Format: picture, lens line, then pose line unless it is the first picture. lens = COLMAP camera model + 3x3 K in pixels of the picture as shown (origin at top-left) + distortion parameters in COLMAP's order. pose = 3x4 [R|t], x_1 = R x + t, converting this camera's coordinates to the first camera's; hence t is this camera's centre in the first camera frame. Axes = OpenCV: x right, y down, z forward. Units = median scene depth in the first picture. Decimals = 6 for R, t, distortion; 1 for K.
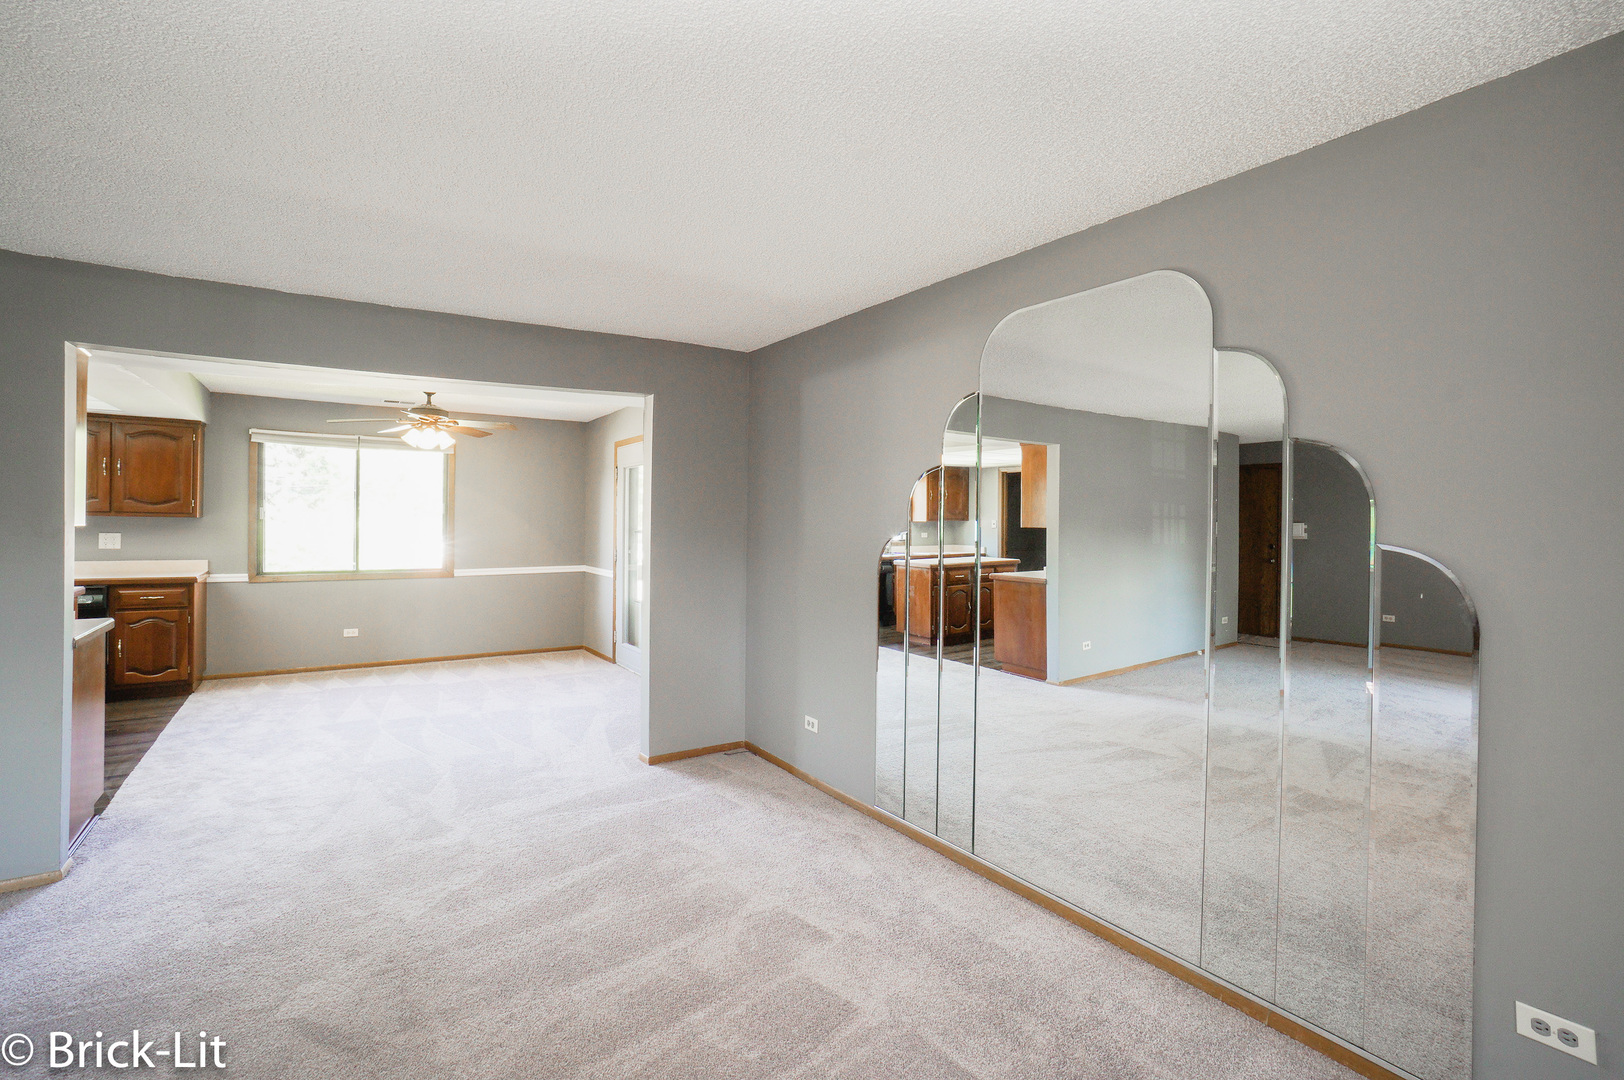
lens RADIAL K [[730.5, 0, 825.9], [0, 730.5, 529.1], [0, 0, 1]] dist [-0.038227, 0.009083]
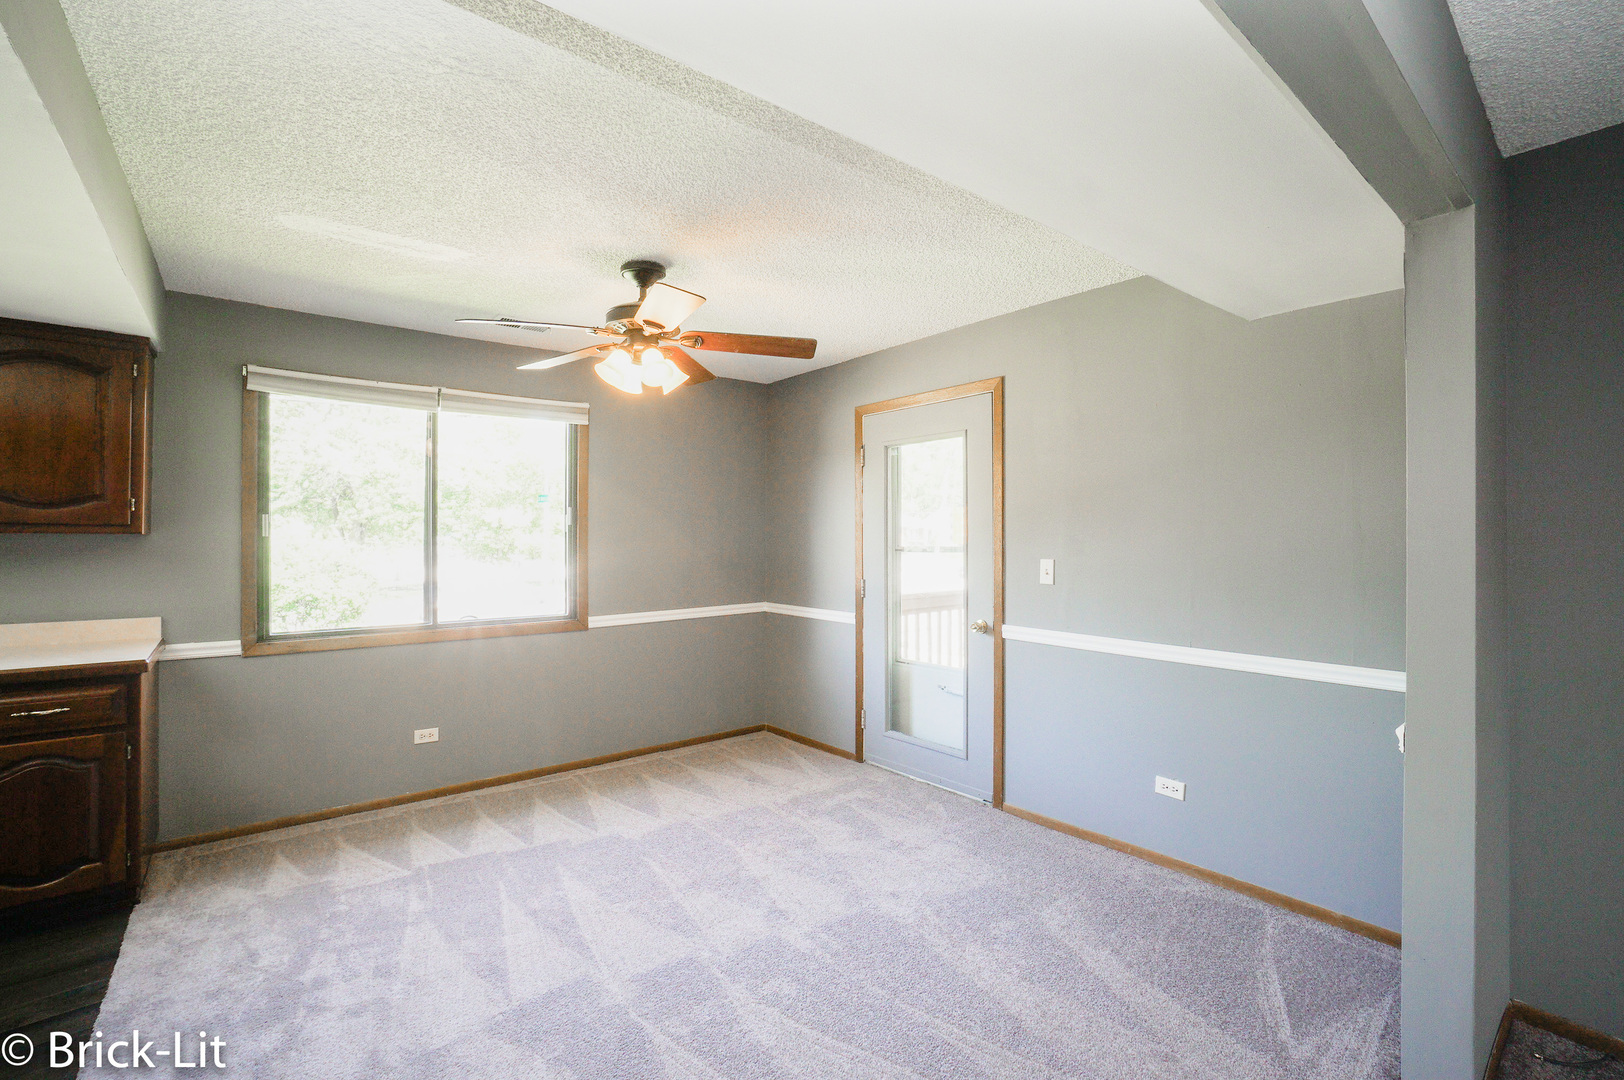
lens RADIAL K [[730.5, 0, 838.9], [0, 730.5, 531.7], [0, 0, 1]] dist [-0.038227, 0.009083]
pose [[0.996503, -0.013709, 0.082420, -0.414237], [0.014920, 0.999789, -0.014104, -0.003517], [-0.082209, 0.015285, 0.996498, 0.441606]]
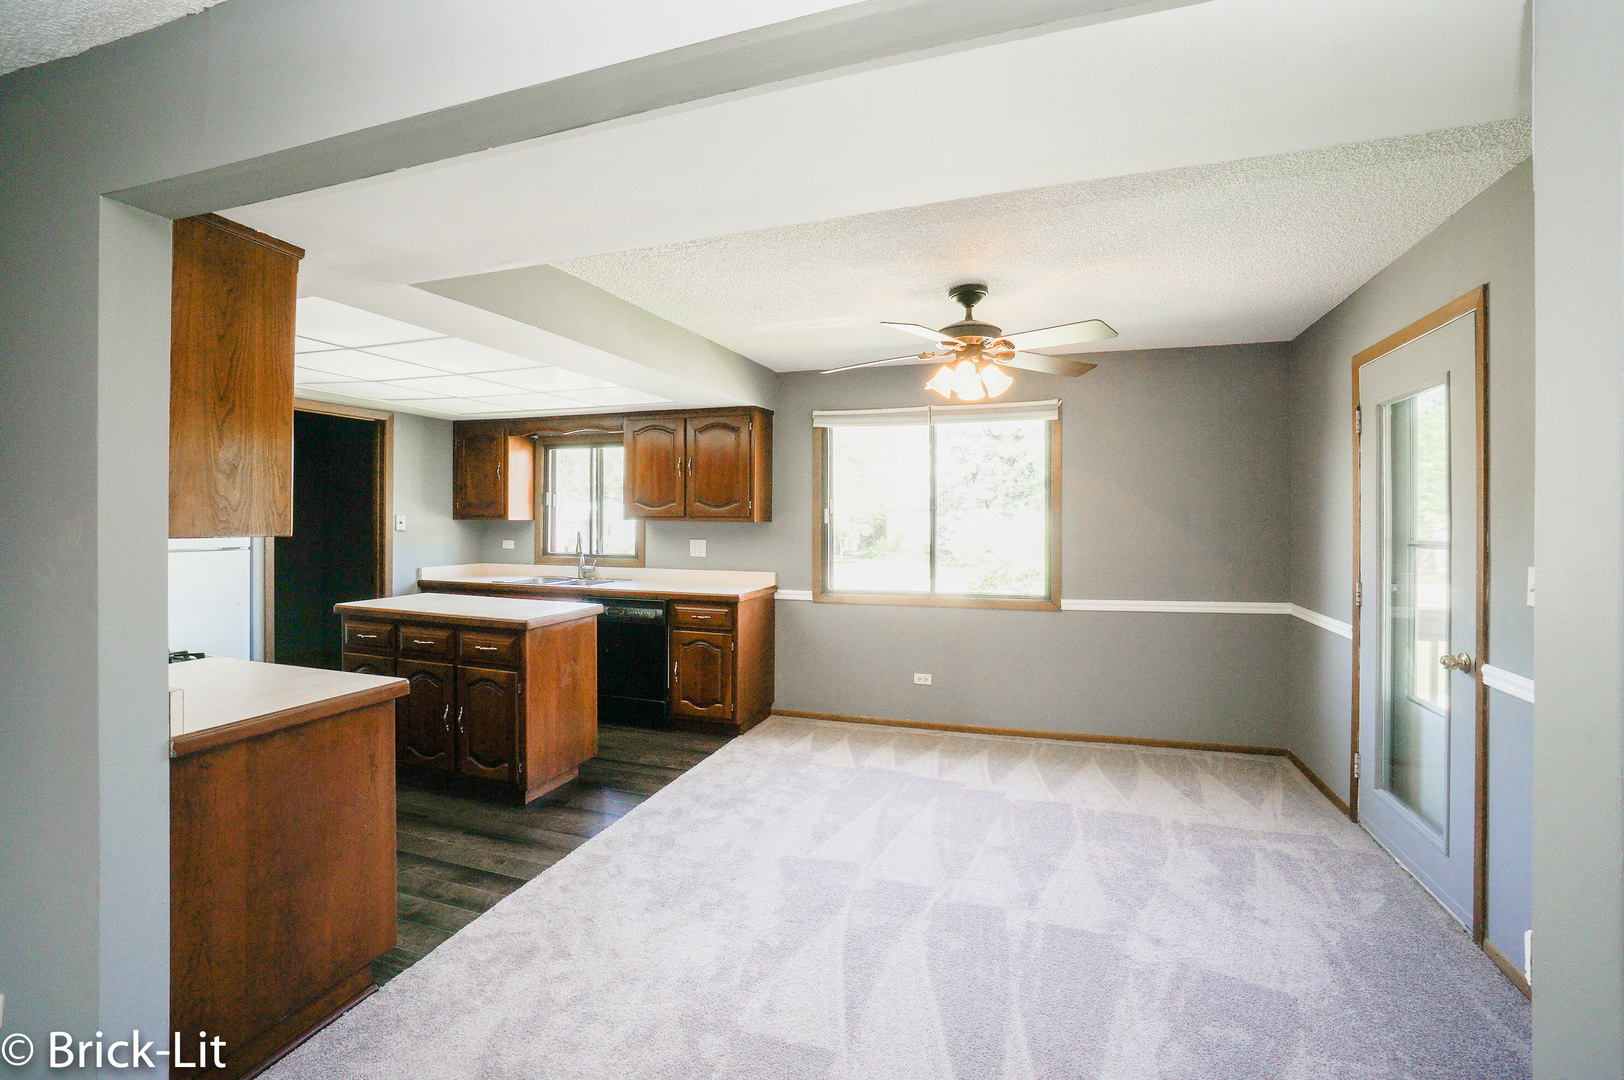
lens RADIAL K [[730.5, 0, 805.7], [0, 730.5, 521.3], [0, 0, 1]] dist [-0.038227, 0.009083]
pose [[0.593641, -0.011621, -0.804646, -0.147842], [-0.000289, 0.999893, -0.014655, -0.004225], [0.804730, 0.008932, 0.593574, 0.505683]]
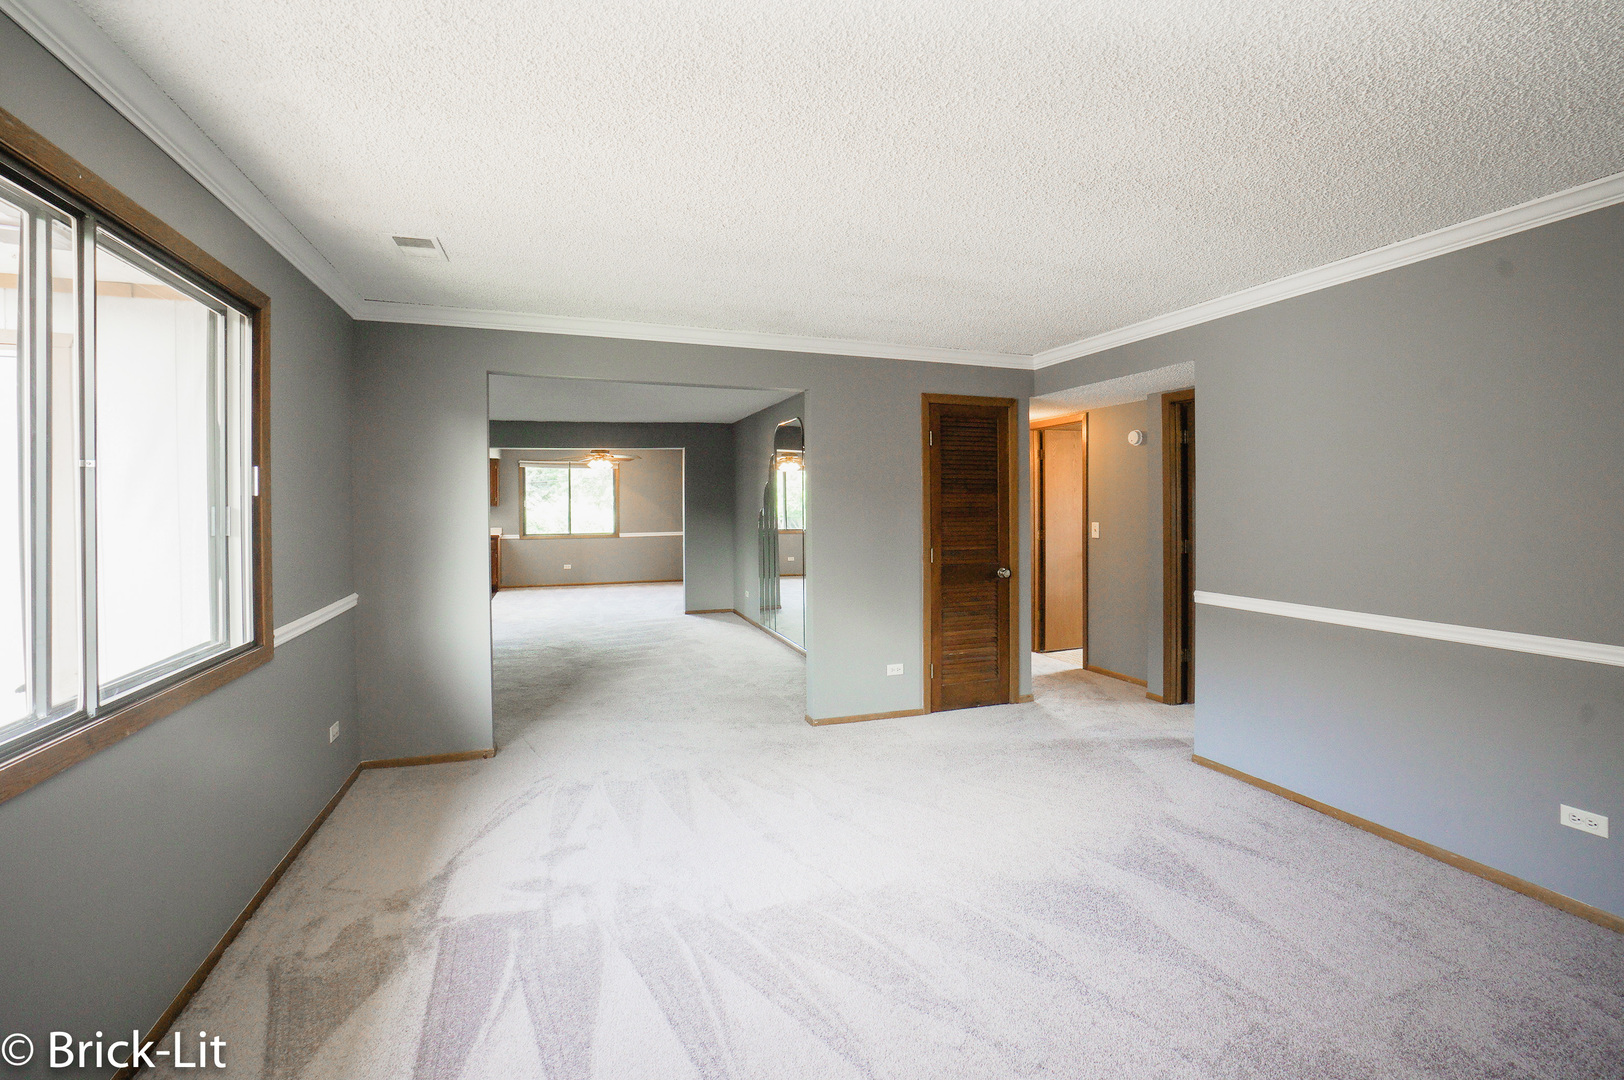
lens RADIAL K [[730.5, 0, 827.1], [0, 730.5, 510.2], [0, 0, 1]] dist [-0.038227, 0.009083]
pose [[0.969916, -0.014577, -0.243003, 0.492215], [0.015403, 0.999880, 0.001501, 0.005325], [0.242952, -0.005199, 0.970024, -0.721341]]
